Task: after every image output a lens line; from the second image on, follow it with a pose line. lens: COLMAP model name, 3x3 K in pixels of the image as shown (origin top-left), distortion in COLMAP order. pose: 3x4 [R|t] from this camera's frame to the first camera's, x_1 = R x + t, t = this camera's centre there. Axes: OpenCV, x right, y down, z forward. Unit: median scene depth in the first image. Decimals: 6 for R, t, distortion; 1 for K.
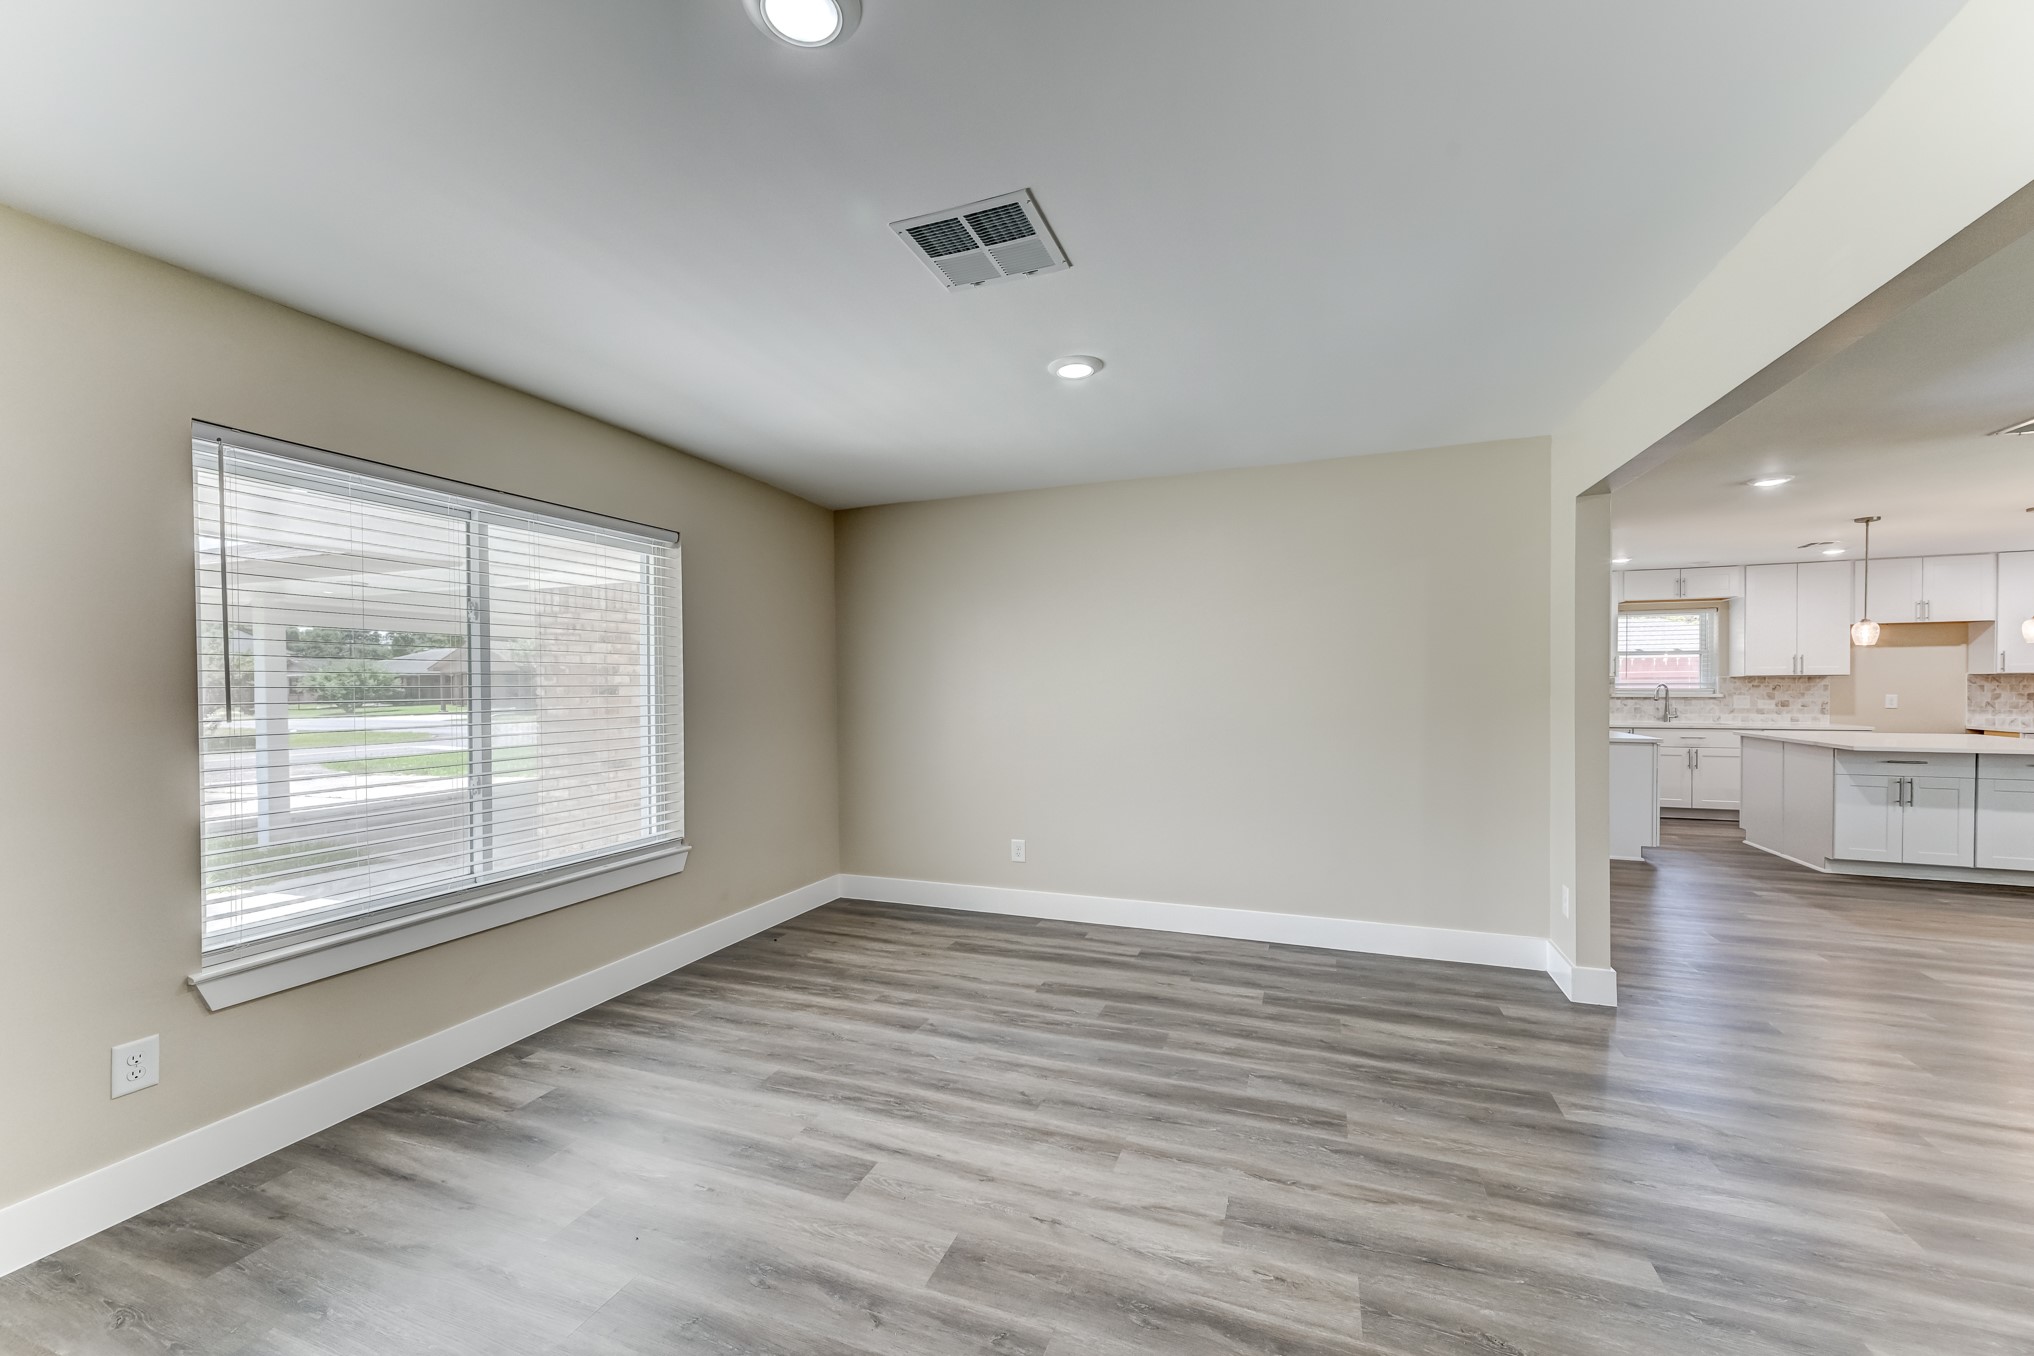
lens RADIAL K [[792.0, 0, 1012.3], [0, 792.0, 694.7], [0, 0, 1]] dist [0.008970, 0.000363]
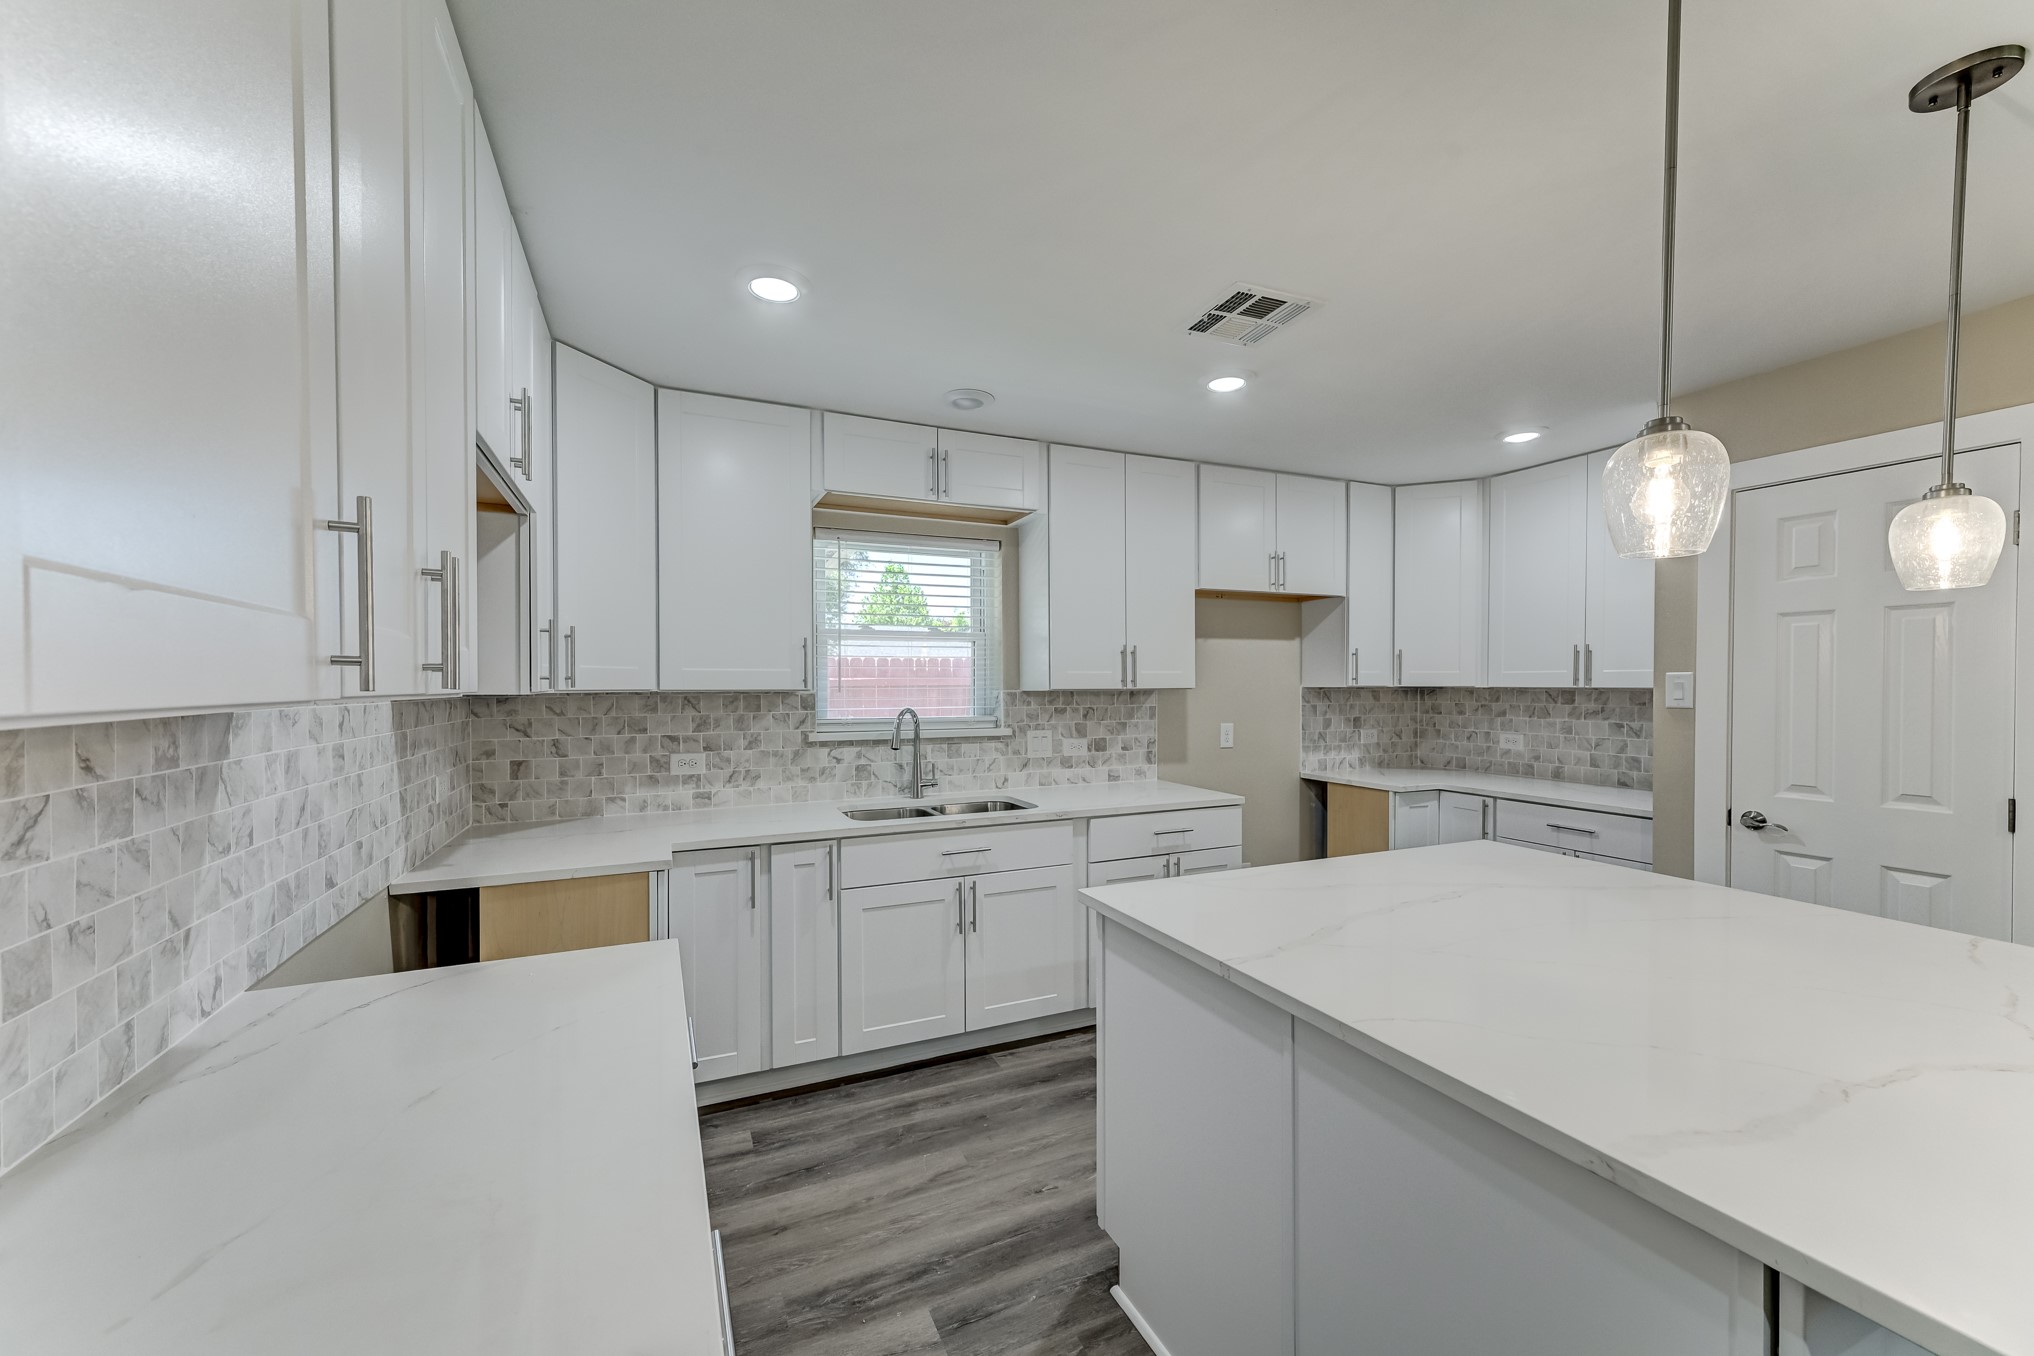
lens RADIAL K [[792.0, 0, 1012.3], [0, 792.0, 694.7], [0, 0, 1]] dist [0.008970, 0.000363]
pose [[0.708582, -0.007137, 0.705593, 1.460306], [0.008151, 0.999965, 0.001928, -0.054542], [-0.705582, 0.004385, 0.708615, 1.734920]]
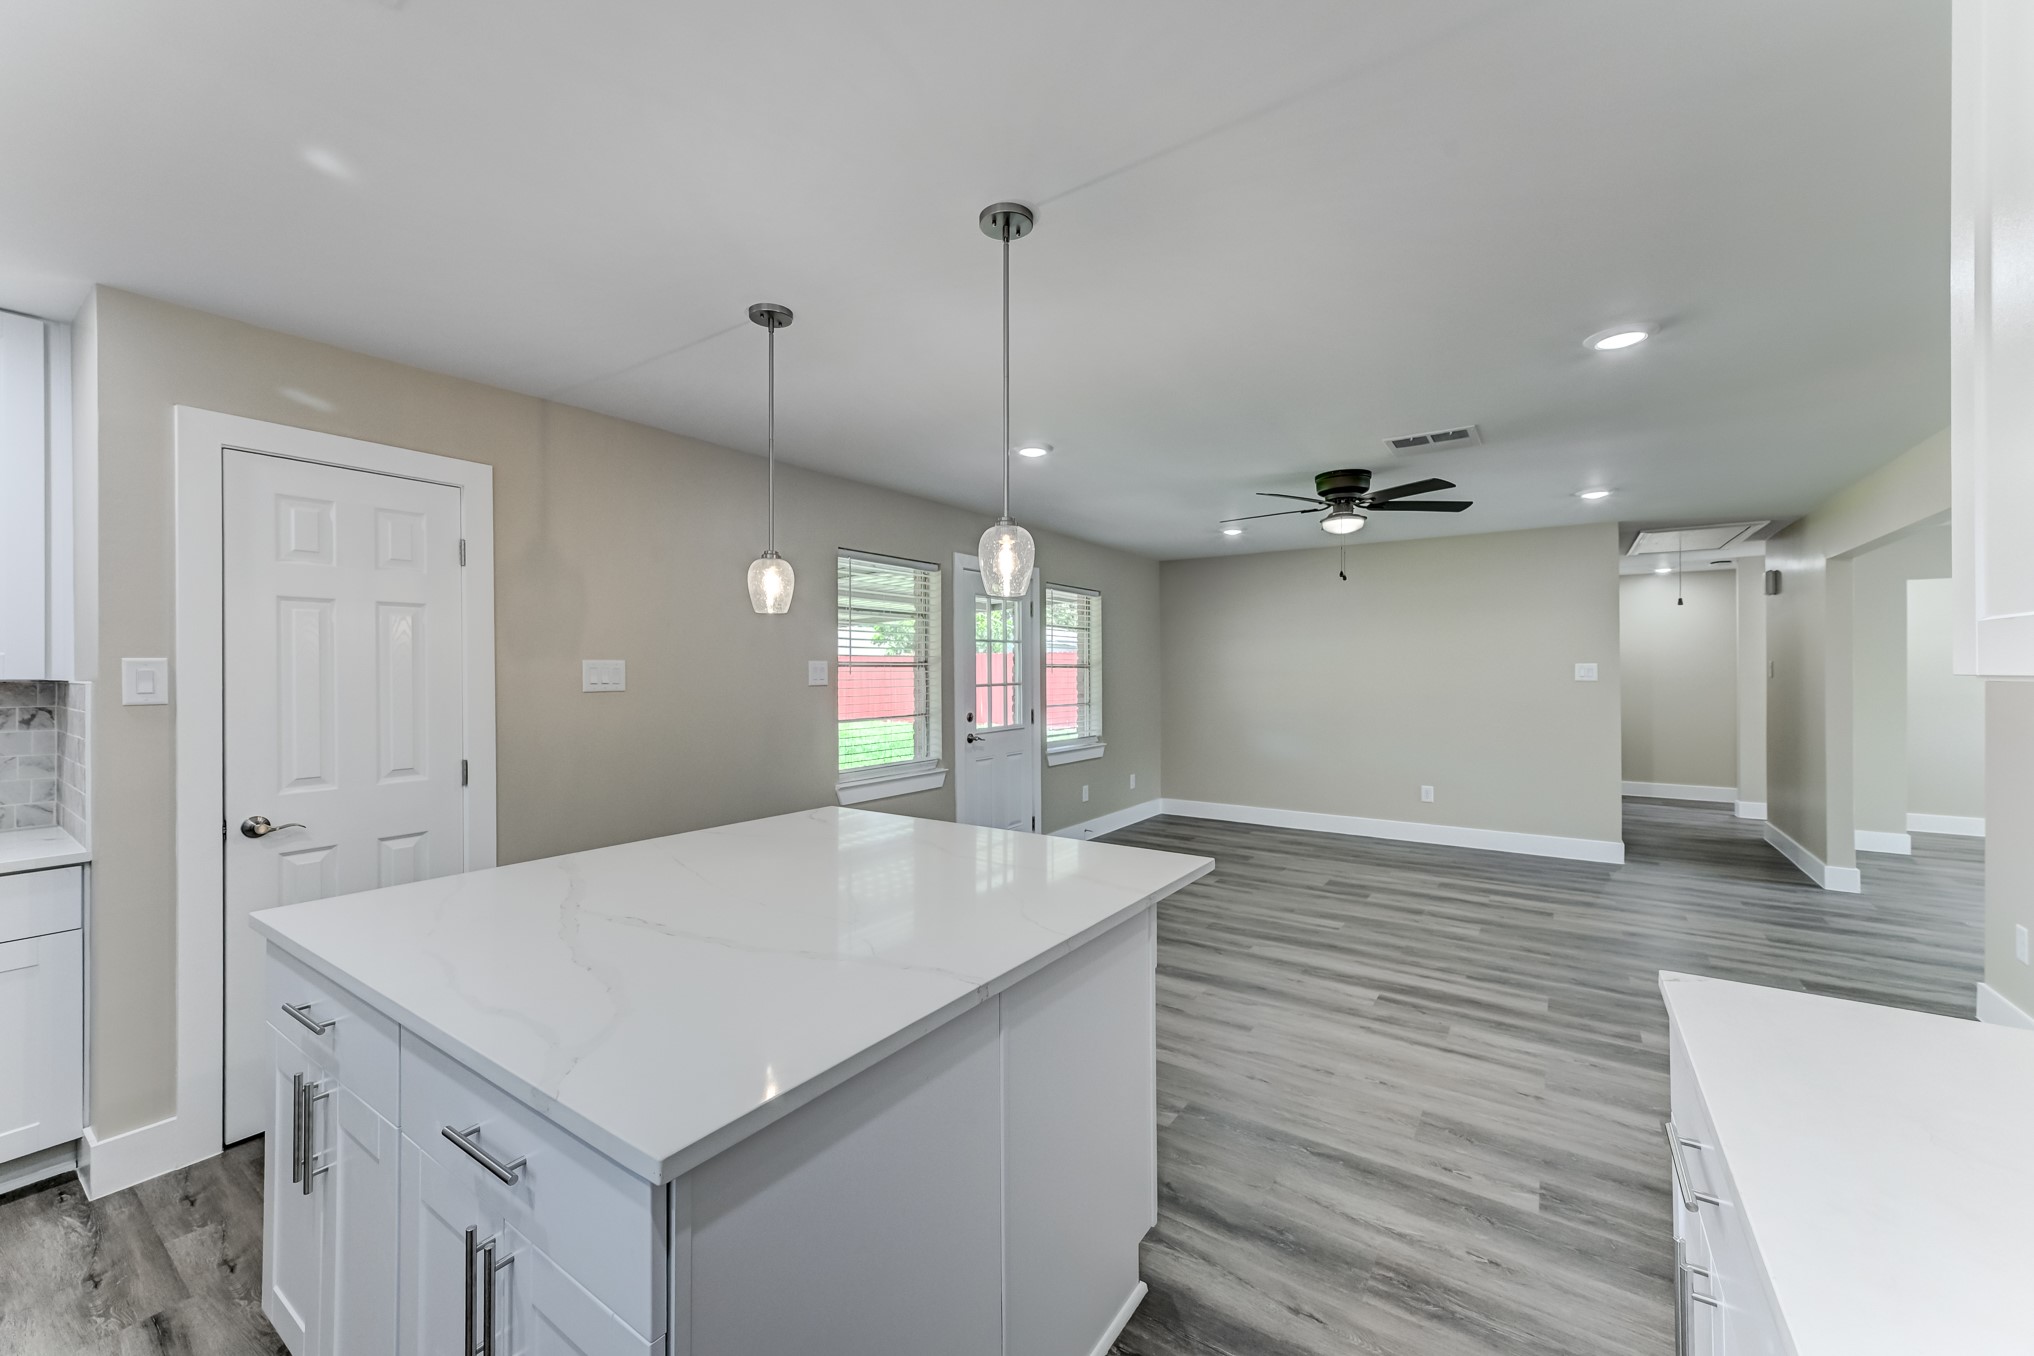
lens RADIAL K [[796.0, 0, 1009.4], [0, 796.0, 668.0], [0, 0, 1]] dist [0.009333, -0.000275]
pose [[-0.970430, 0.007194, 0.241276, 1.752724], [0.010079, 0.999892, 0.010723, -0.063553], [-0.241173, 0.012838, -0.970397, 2.354907]]
